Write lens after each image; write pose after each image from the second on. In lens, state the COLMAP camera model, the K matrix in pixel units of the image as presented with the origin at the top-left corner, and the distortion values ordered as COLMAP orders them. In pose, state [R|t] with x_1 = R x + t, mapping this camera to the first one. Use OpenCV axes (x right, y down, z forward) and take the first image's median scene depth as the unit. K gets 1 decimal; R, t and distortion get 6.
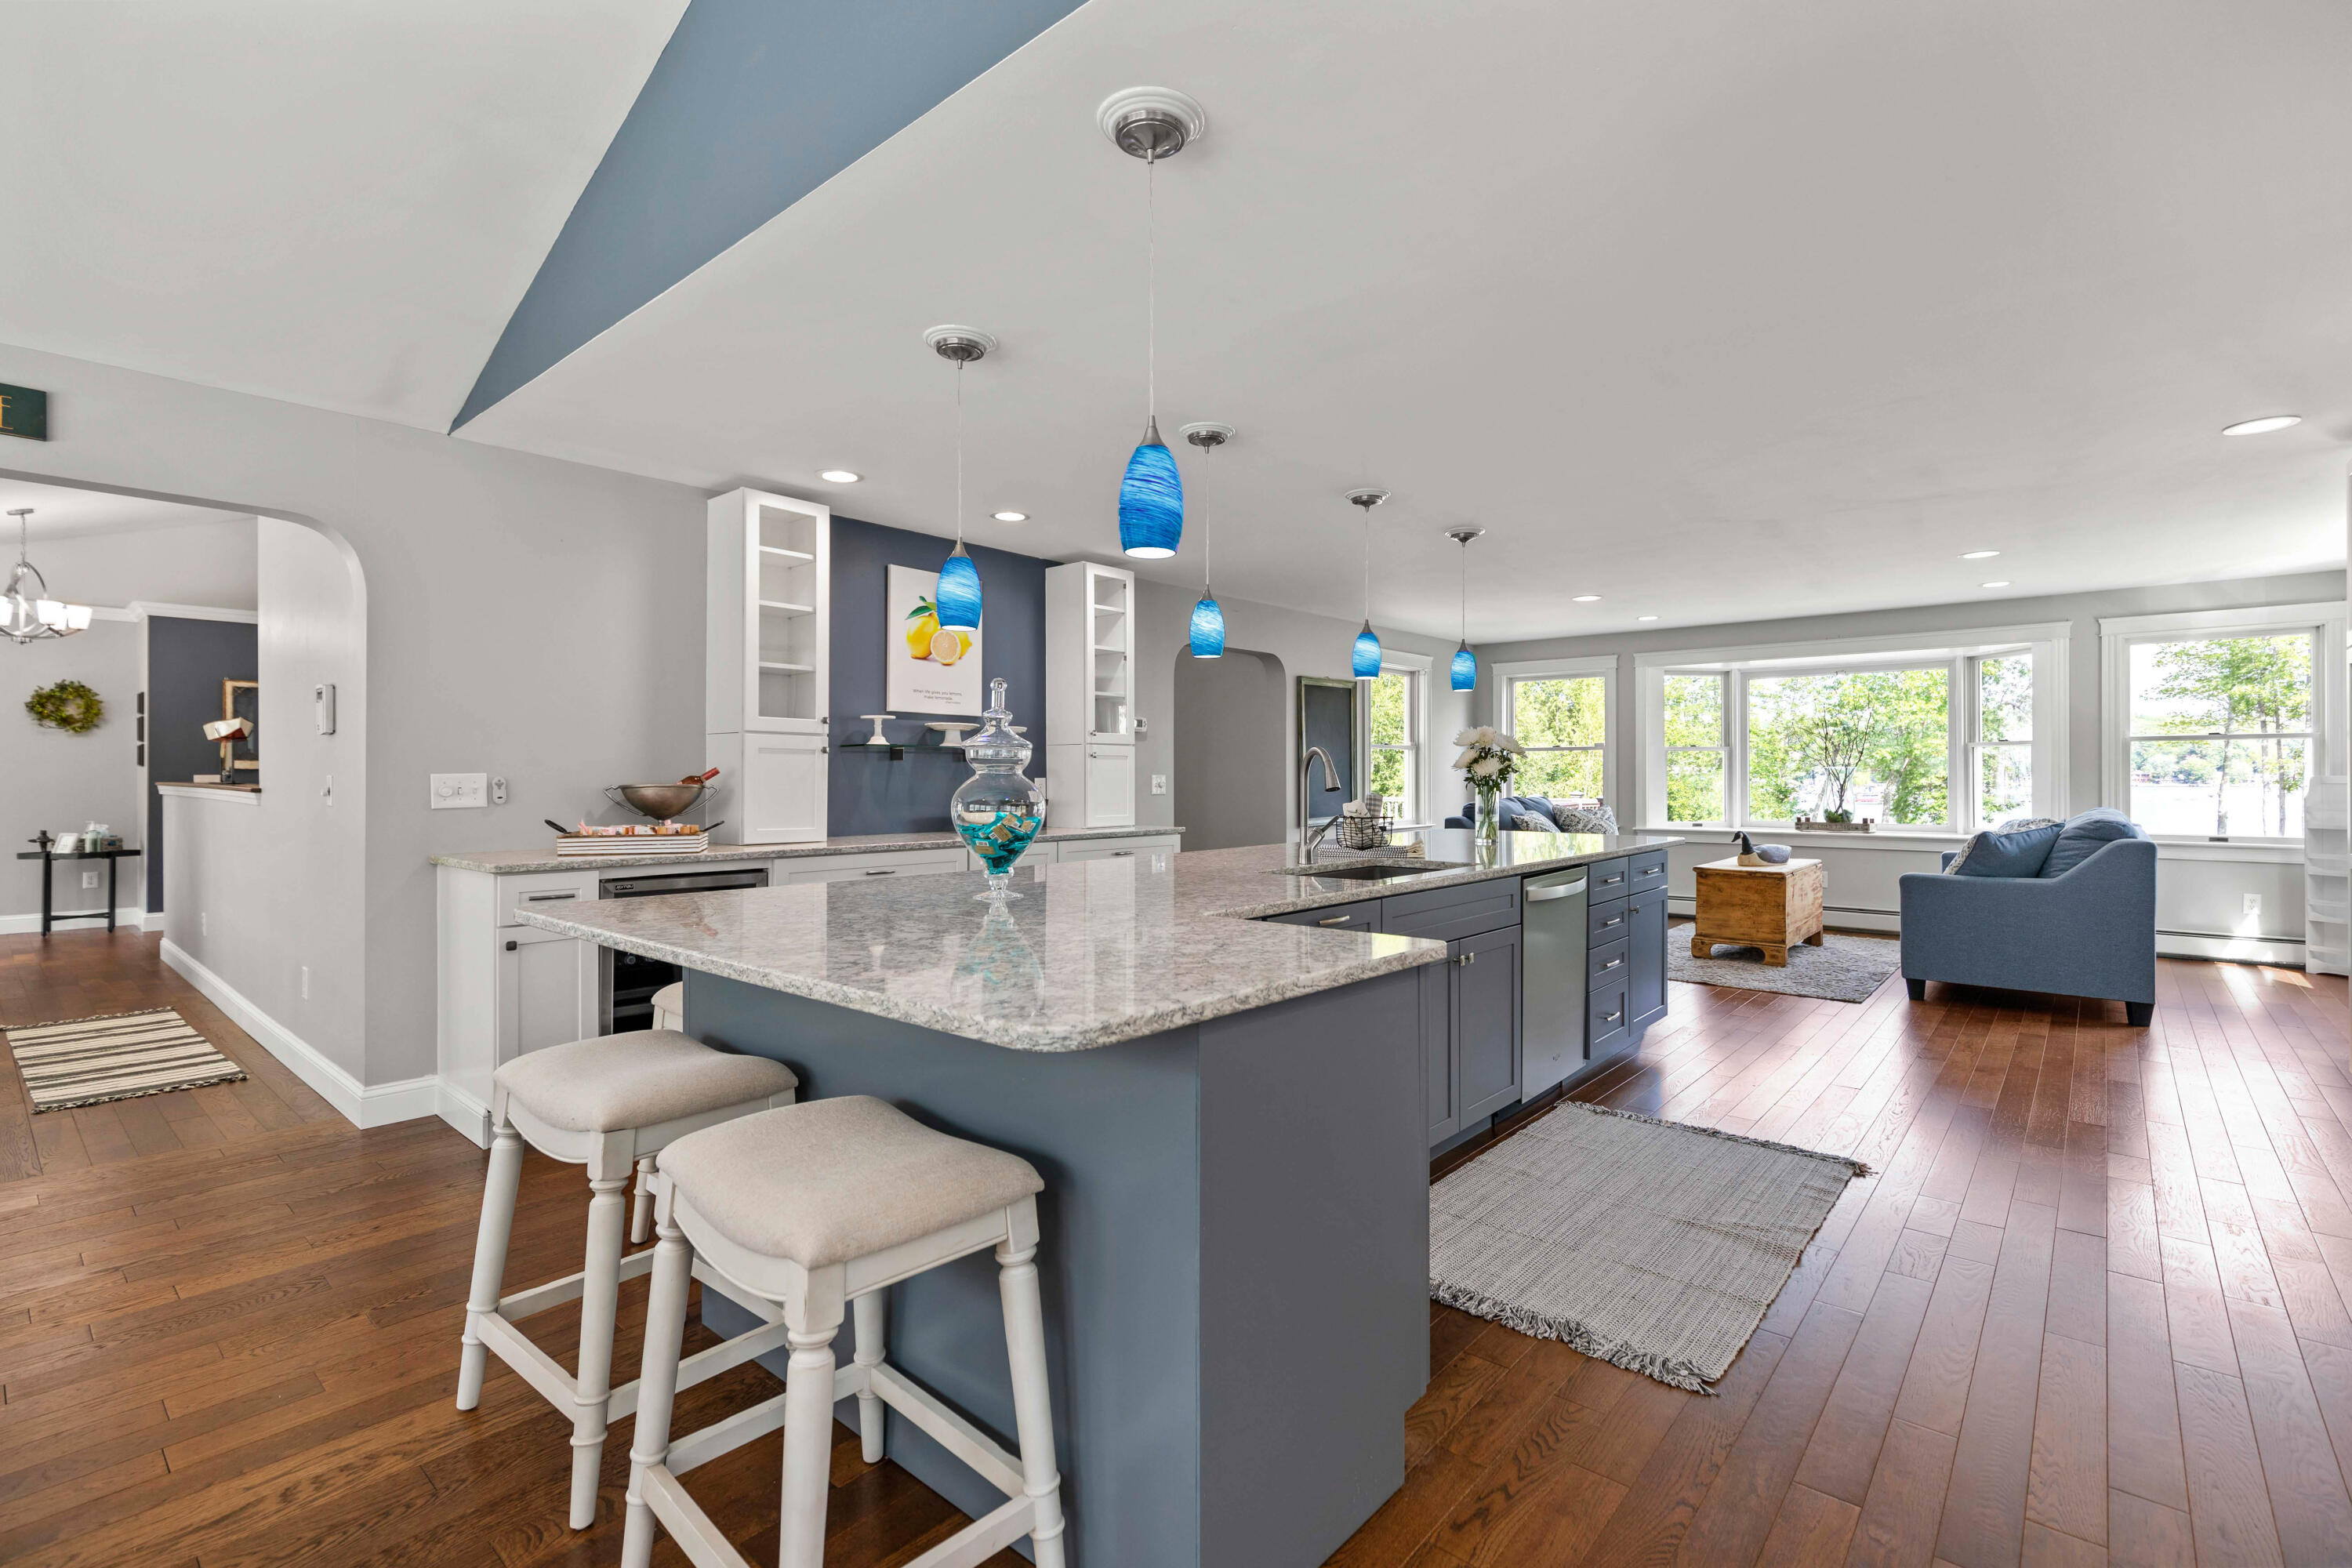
lens RADIAL K [[1057.2, 0, 1188.8], [0, 1057.2, 784.9], [0, 0, 1]] dist [0.002275, -0.000038]
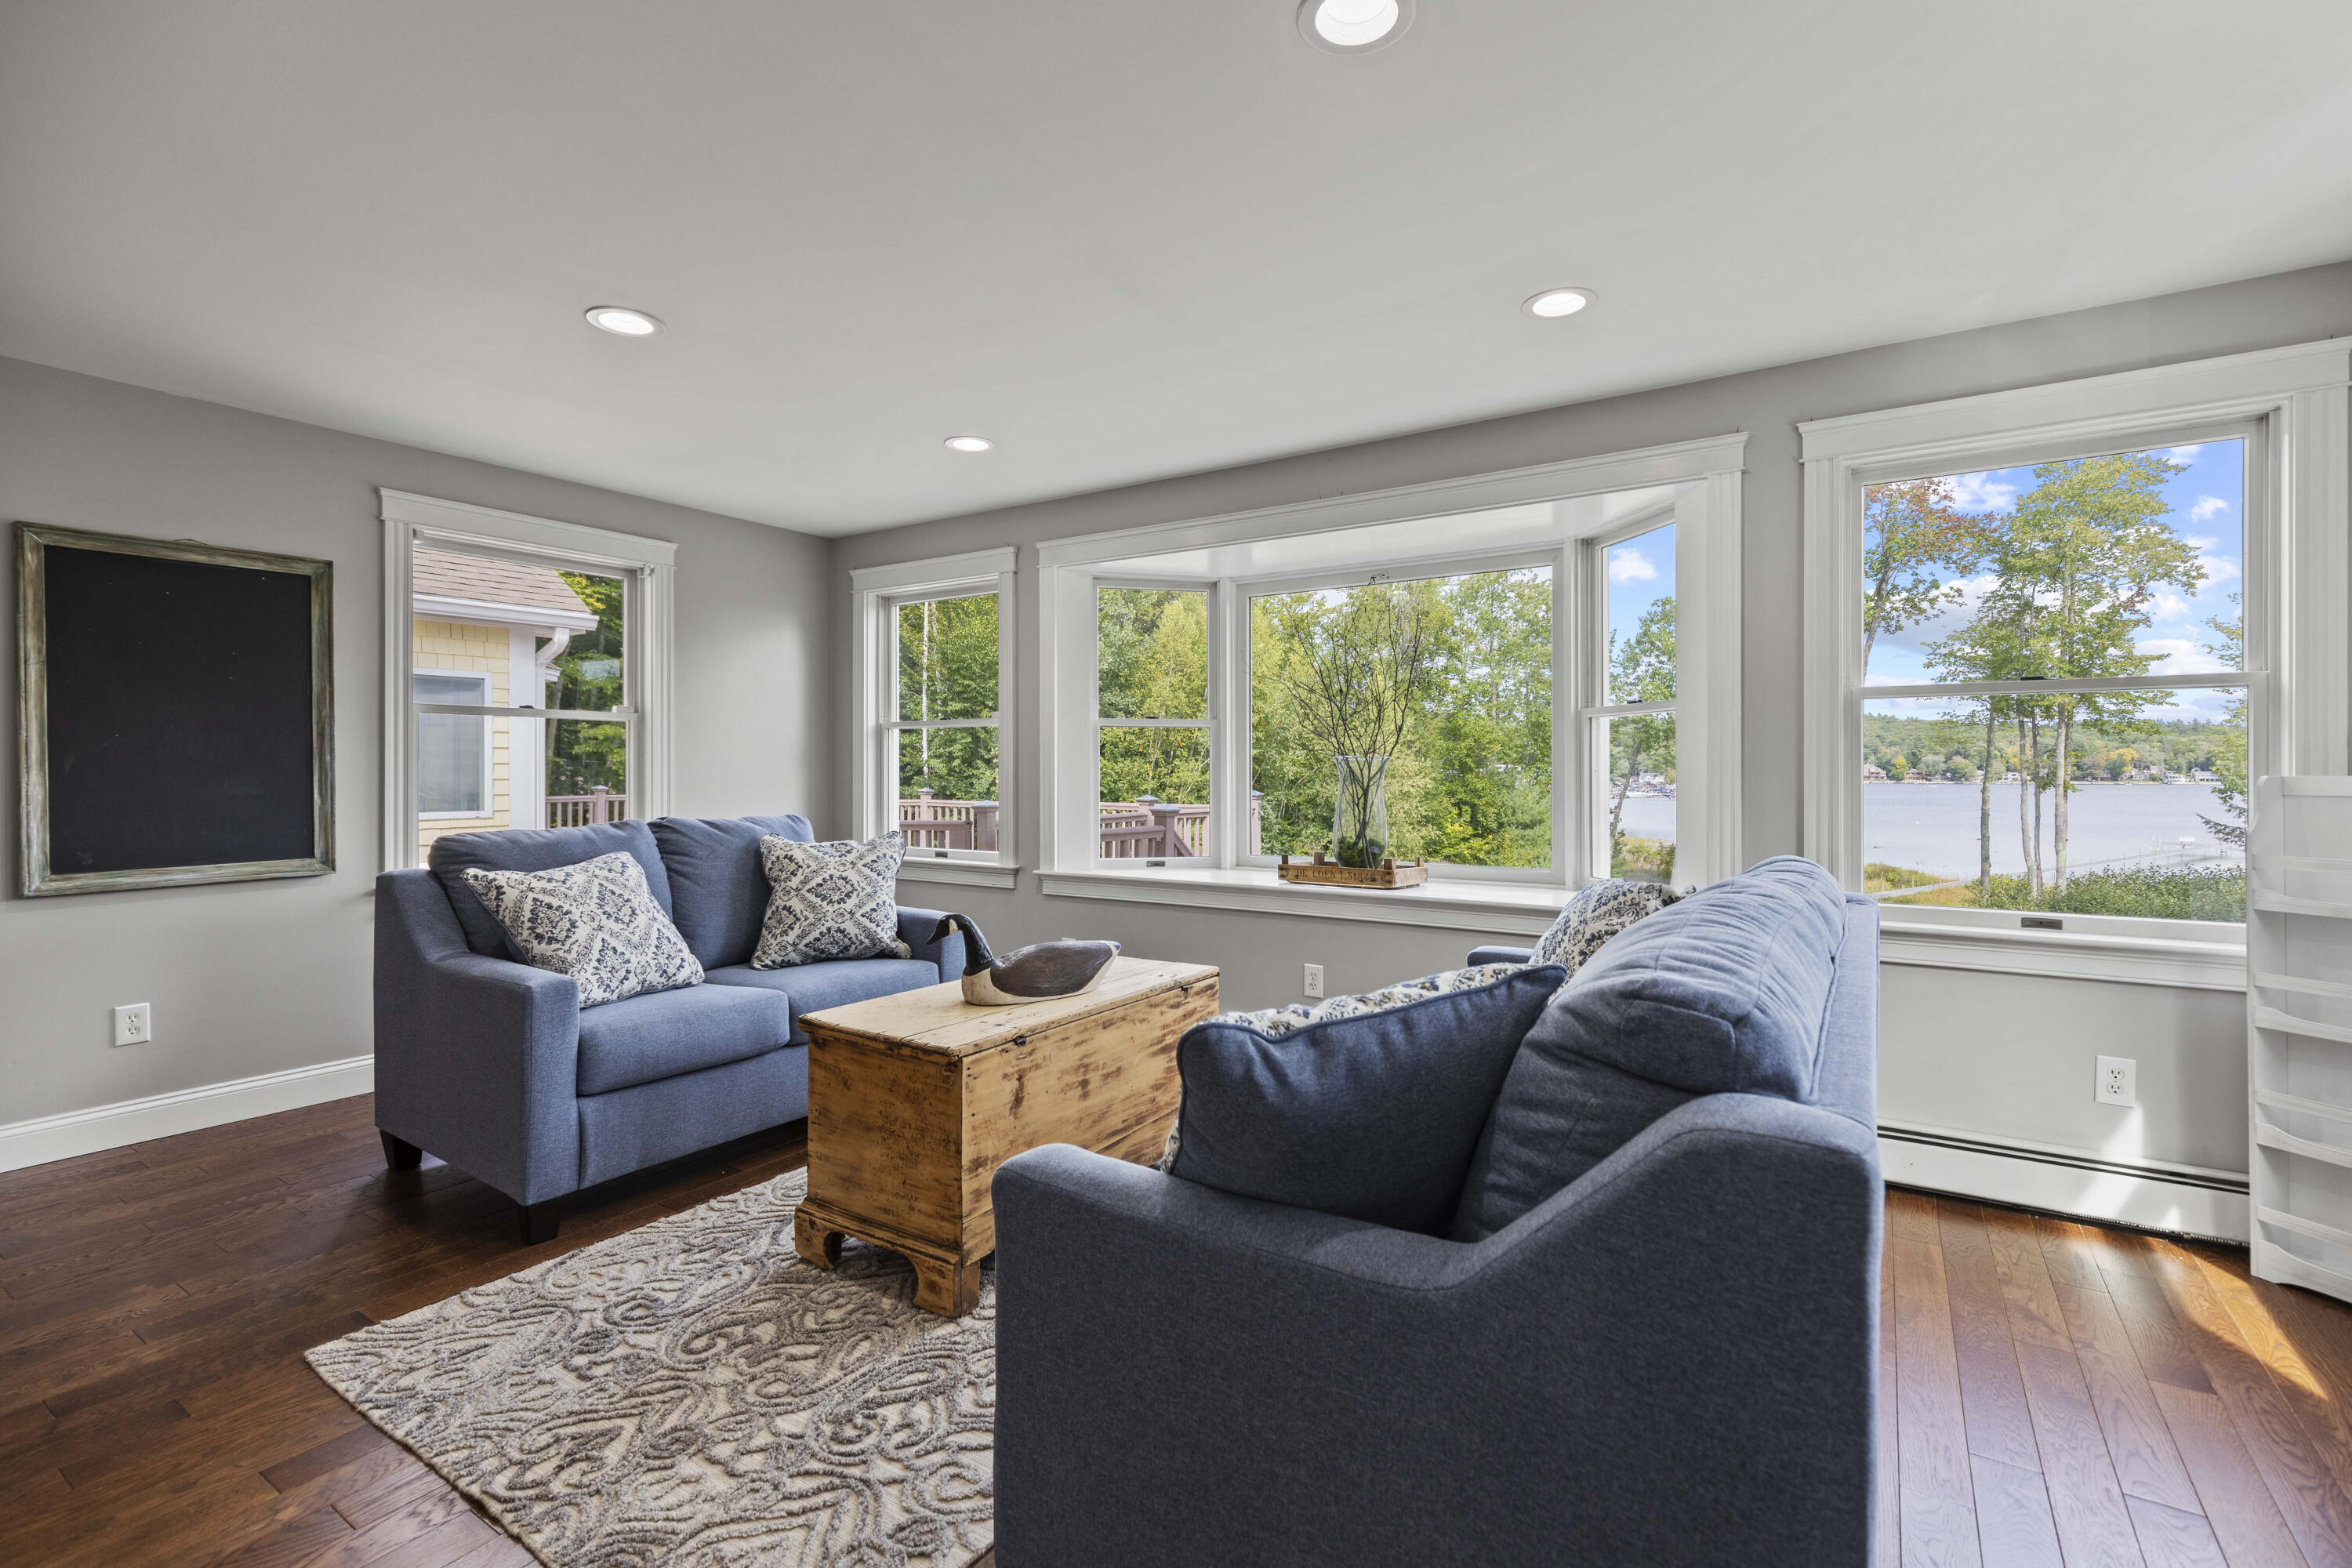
lens RADIAL K [[1057.2, 0, 1191.6], [0, 1057.2, 771.4], [0, 0, 1]] dist [0.002275, -0.000038]
pose [[0.991311, 0.002473, 0.131517, 0.583715], [-0.001274, 0.999957, -0.009201, -0.006042], [-0.131534, 0.008953, 0.991271, 0.630376]]
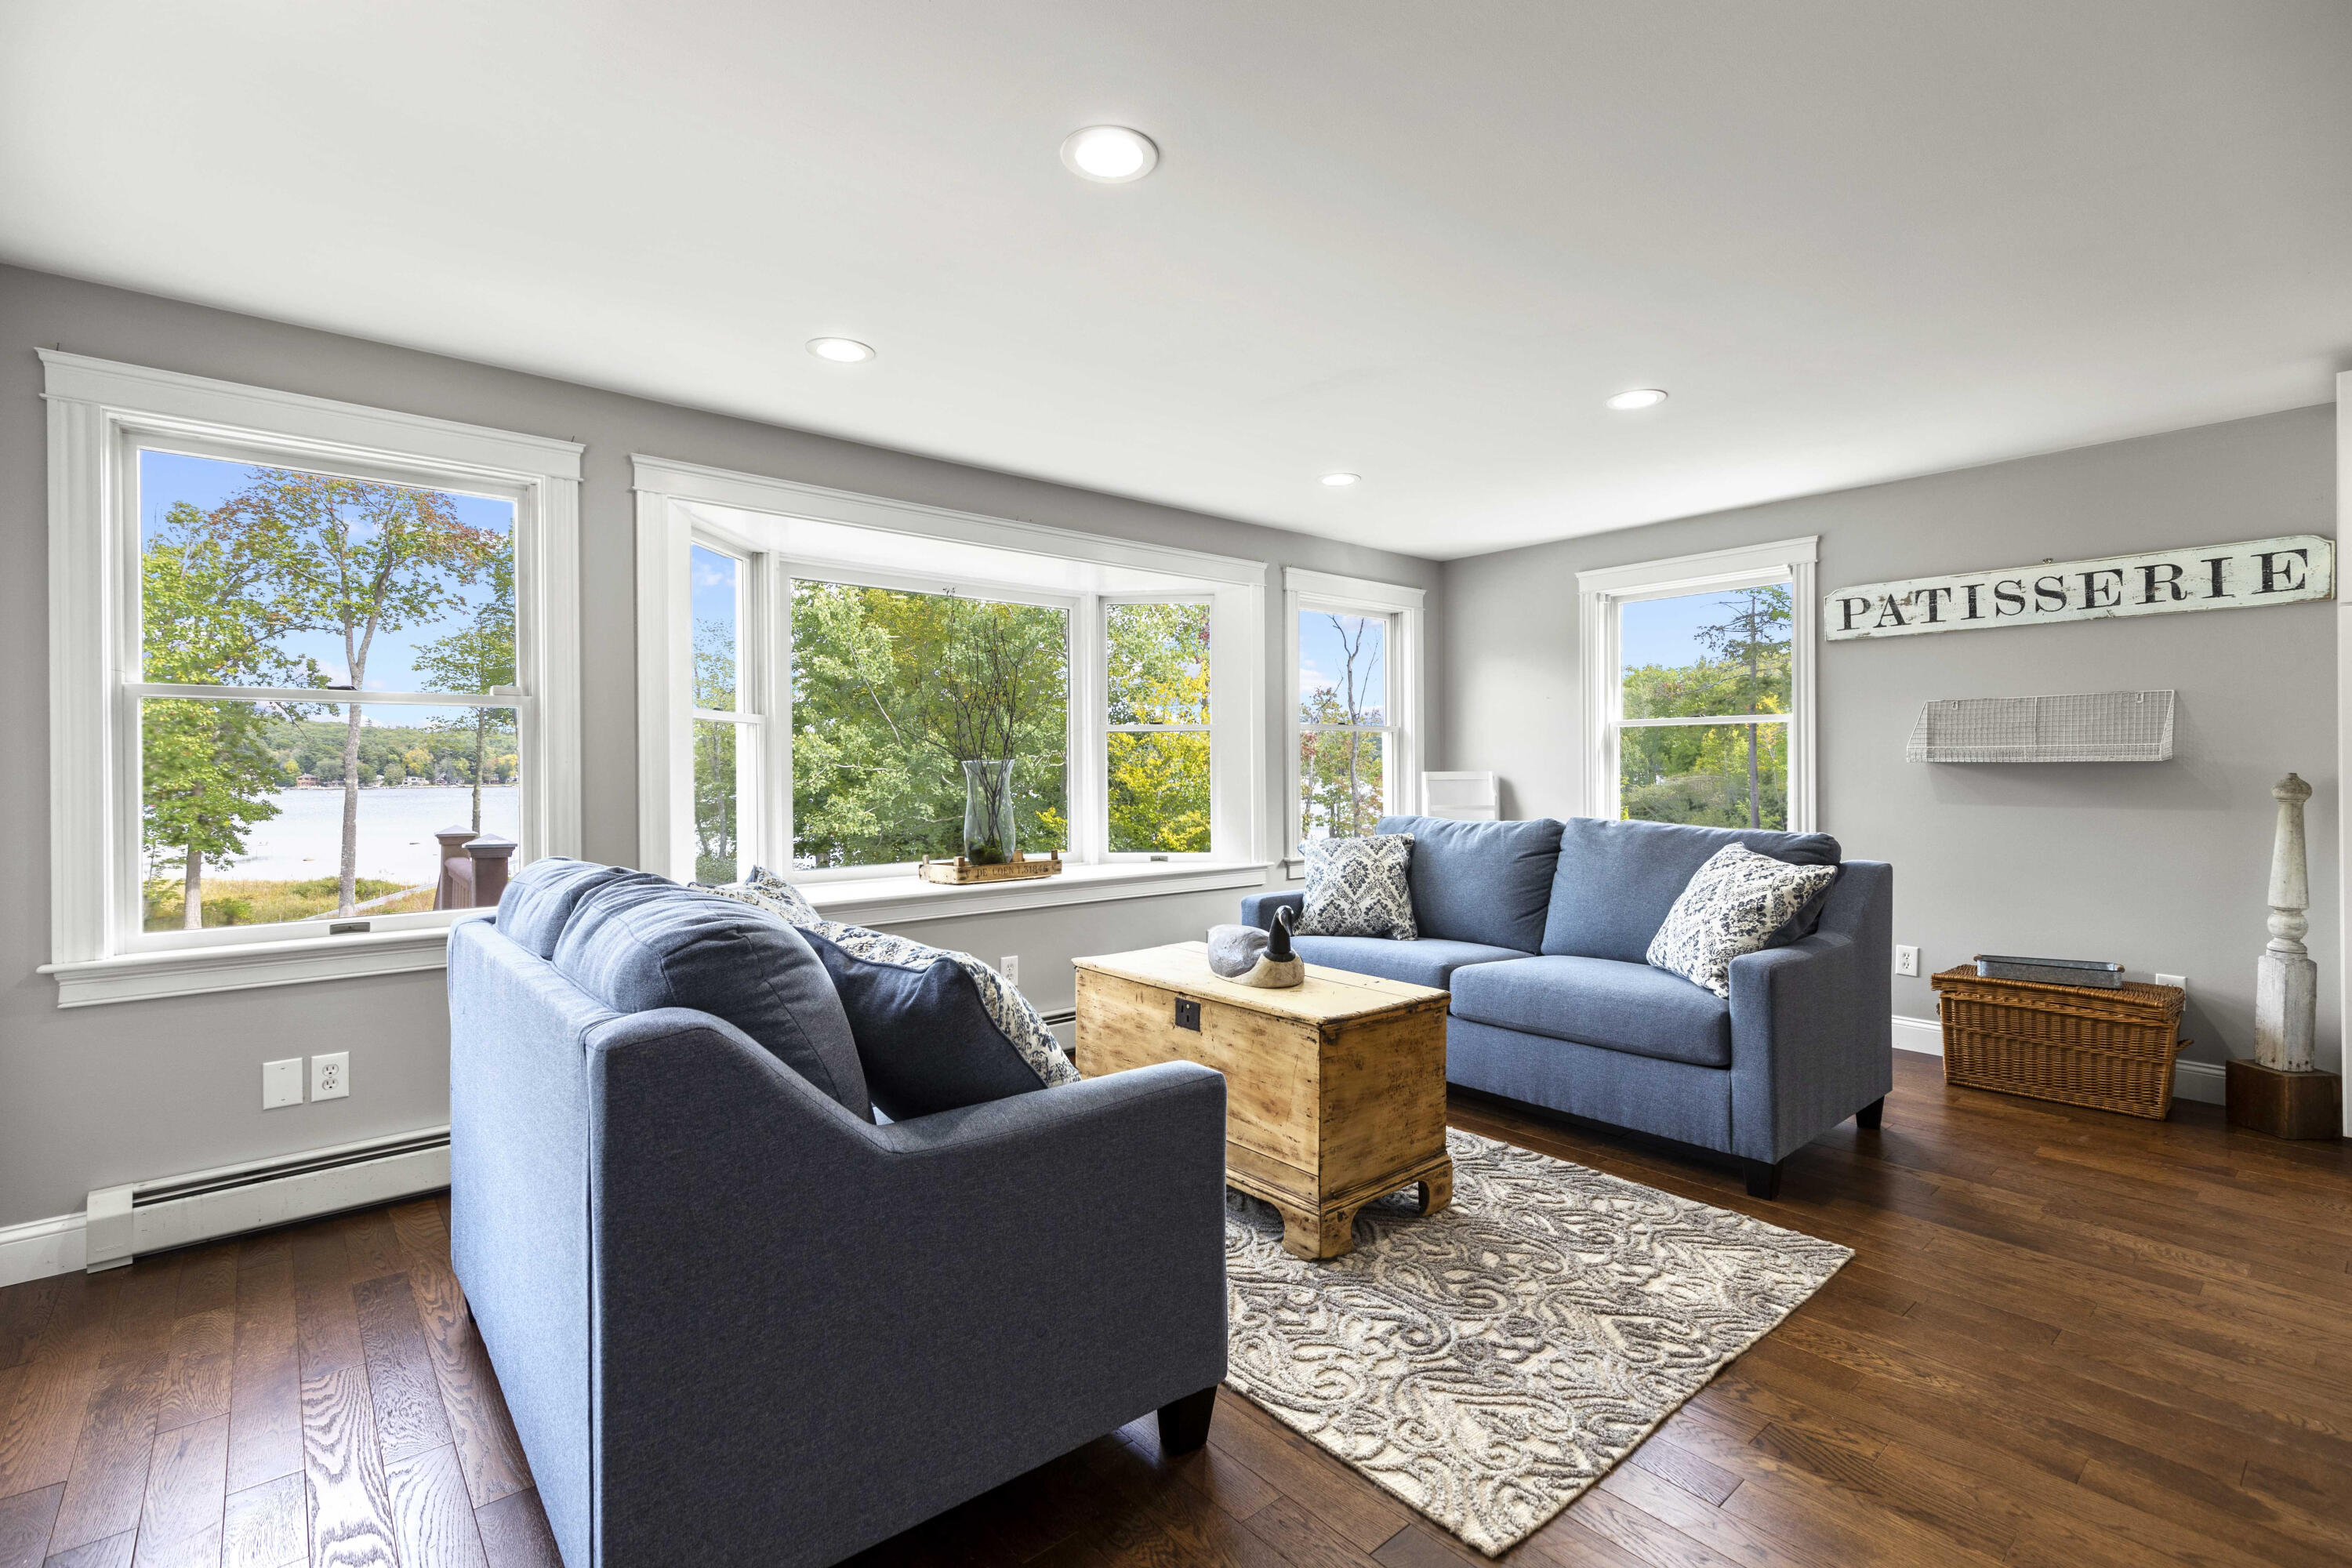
lens RADIAL K [[1057.2, 0, 1198.0], [0, 1057.2, 773.4], [0, 0, 1]] dist [0.002275, -0.000038]
pose [[0.133843, -0.005179, 0.990989, 0.091901], [0.019903, 0.999799, 0.002537, -0.007163], [-0.990803, 0.019384, 0.133919, 1.014977]]
